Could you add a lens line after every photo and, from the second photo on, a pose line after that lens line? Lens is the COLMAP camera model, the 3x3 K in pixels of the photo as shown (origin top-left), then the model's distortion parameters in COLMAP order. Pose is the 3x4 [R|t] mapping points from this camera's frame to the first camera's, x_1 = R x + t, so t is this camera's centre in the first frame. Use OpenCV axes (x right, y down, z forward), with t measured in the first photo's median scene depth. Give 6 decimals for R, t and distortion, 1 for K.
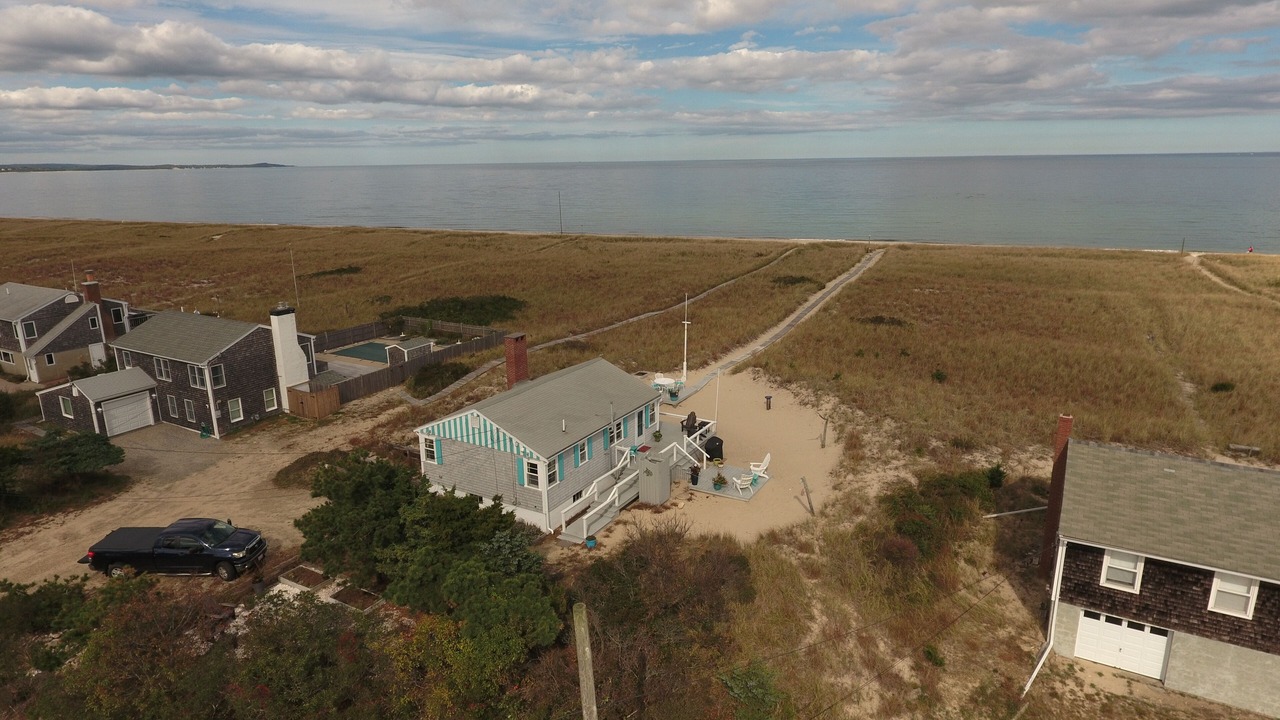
lens RADIAL K [[777.0, 0, 639.6], [0, 777.0, 358.3], [0, 0, 1]] dist [0.000276, 0.000148]
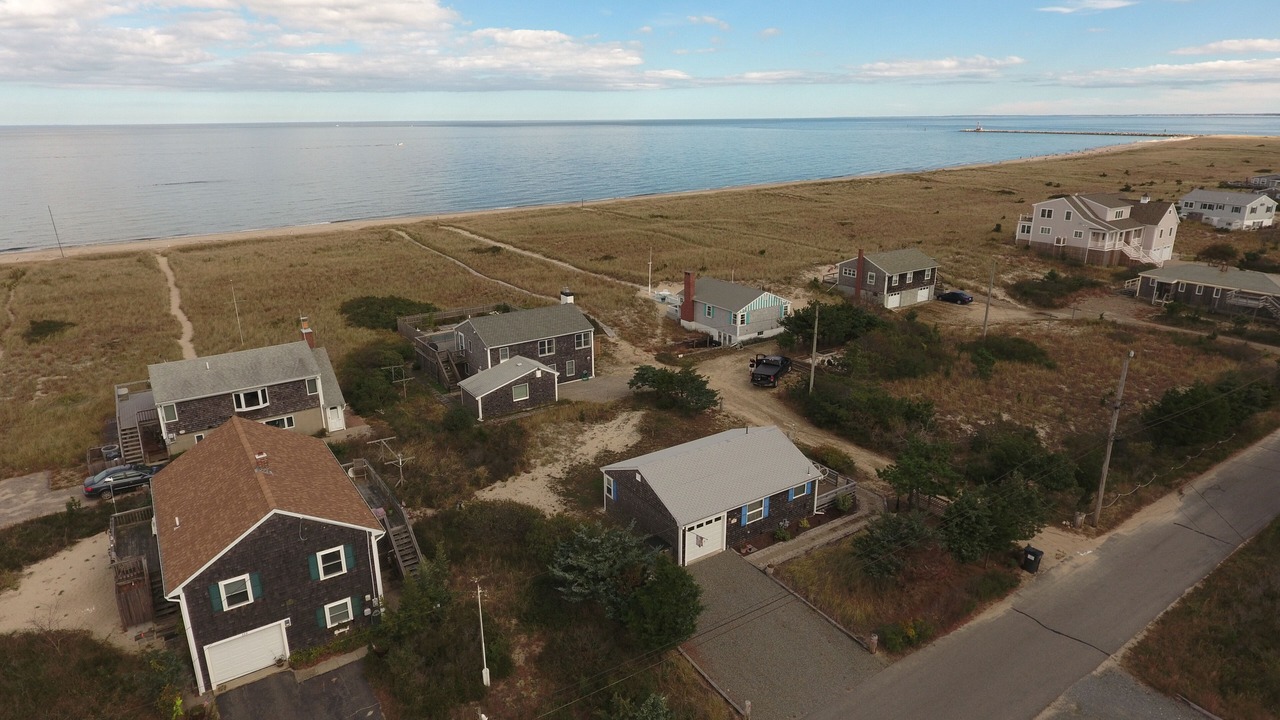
lens RADIAL K [[777.0, 0, 639.5], [0, 777.0, 359.0], [0, 0, 1]] dist [0.000276, 0.000148]
pose [[0.433806, -0.267740, 0.860307, -3.091704], [0.247195, 0.953557, 0.172114, -0.293439], [-0.866433, 0.138000, 0.479843, 0.325667]]
